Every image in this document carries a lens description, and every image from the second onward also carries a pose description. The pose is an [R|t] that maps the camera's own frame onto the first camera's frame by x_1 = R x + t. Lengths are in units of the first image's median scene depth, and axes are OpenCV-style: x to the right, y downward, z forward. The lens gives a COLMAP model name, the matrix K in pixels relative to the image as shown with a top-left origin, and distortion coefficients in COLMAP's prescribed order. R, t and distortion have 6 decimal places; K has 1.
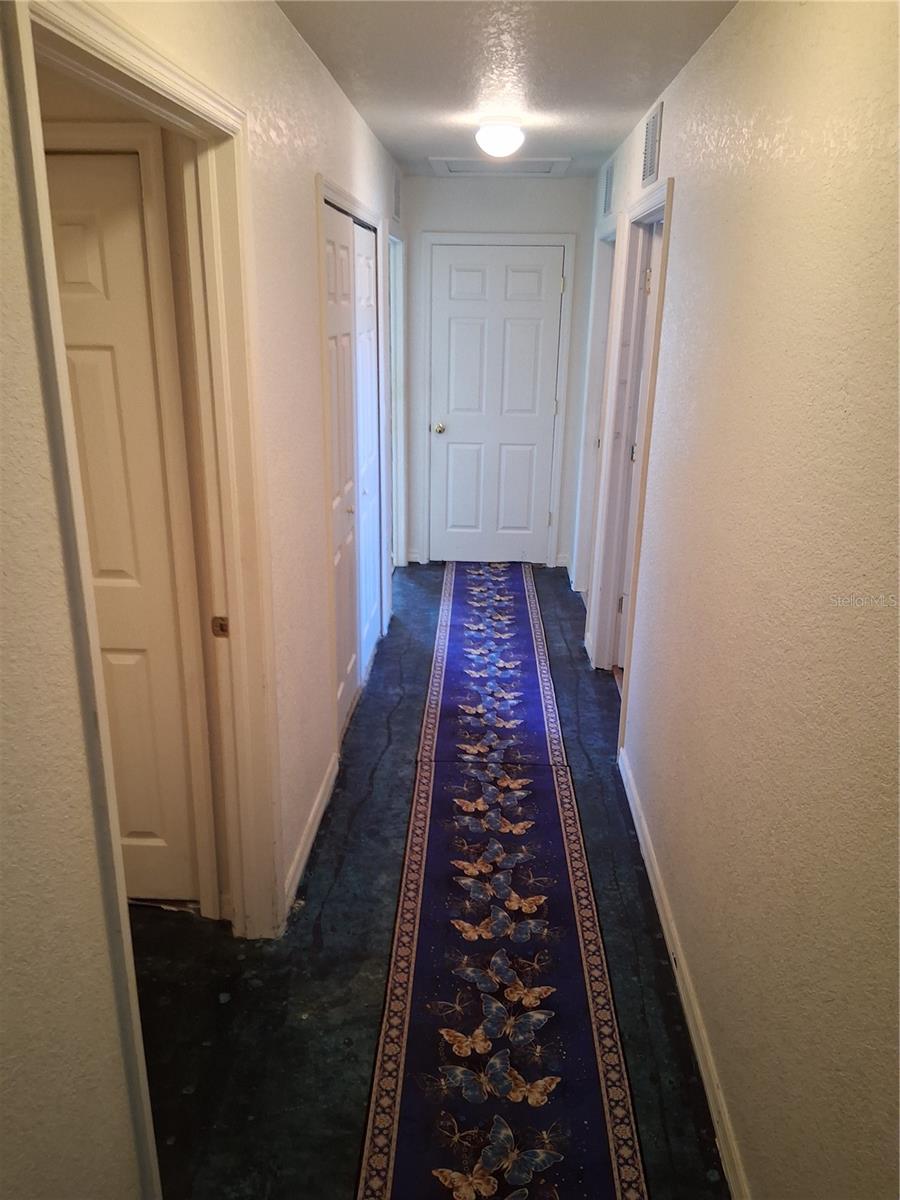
lens RADIAL K [[915.9, 0, 450.0], [0, 915.9, 600.0], [0, 0, 1]] dist [-0.003881, -0.009228]
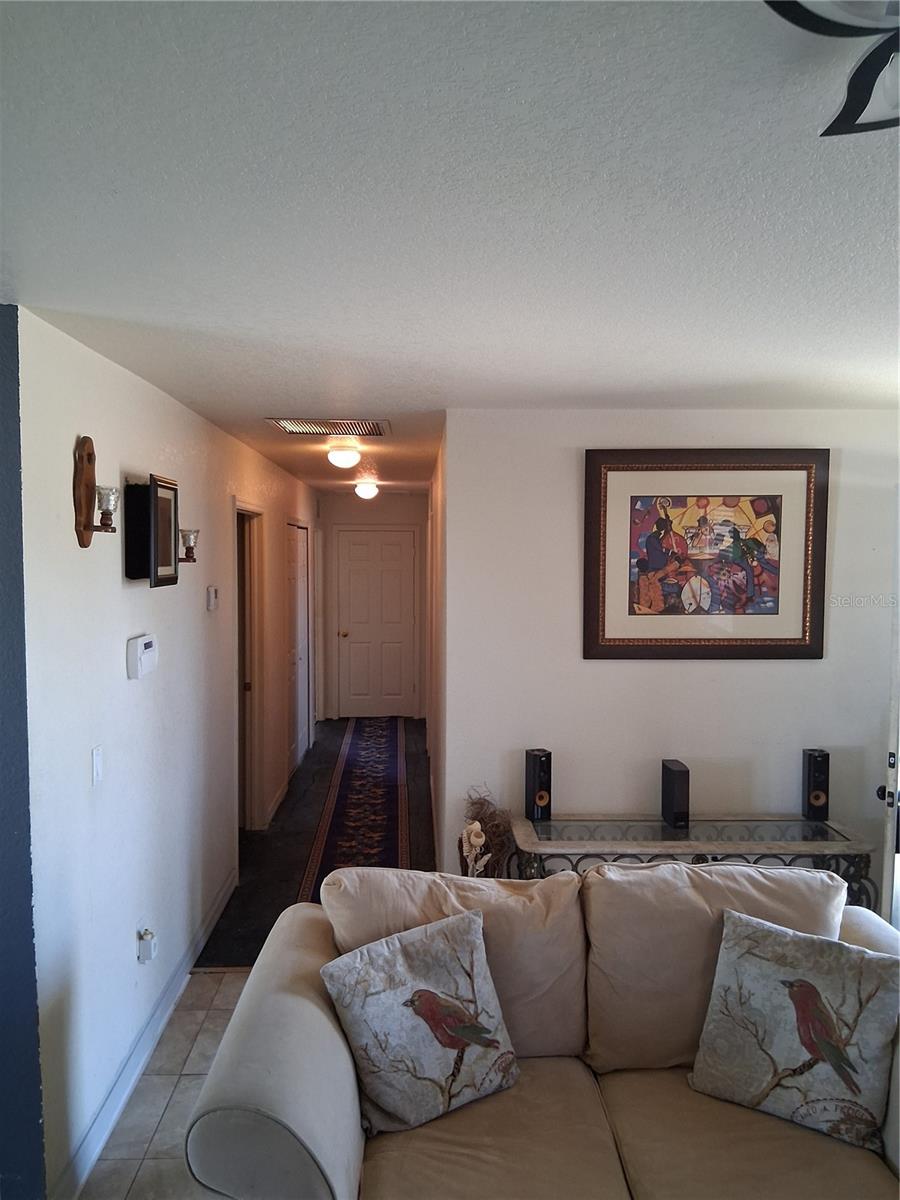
lens RADIAL K [[915.9, 0, 450.0], [0, 915.9, 600.0], [0, 0, 1]] dist [-0.003881, -0.009228]
pose [[0.995836, -0.022297, 0.088395, 0.044904], [0.044882, 0.963888, -0.262499, 0.253457], [-0.079350, 0.265374, 0.960875, -0.804352]]
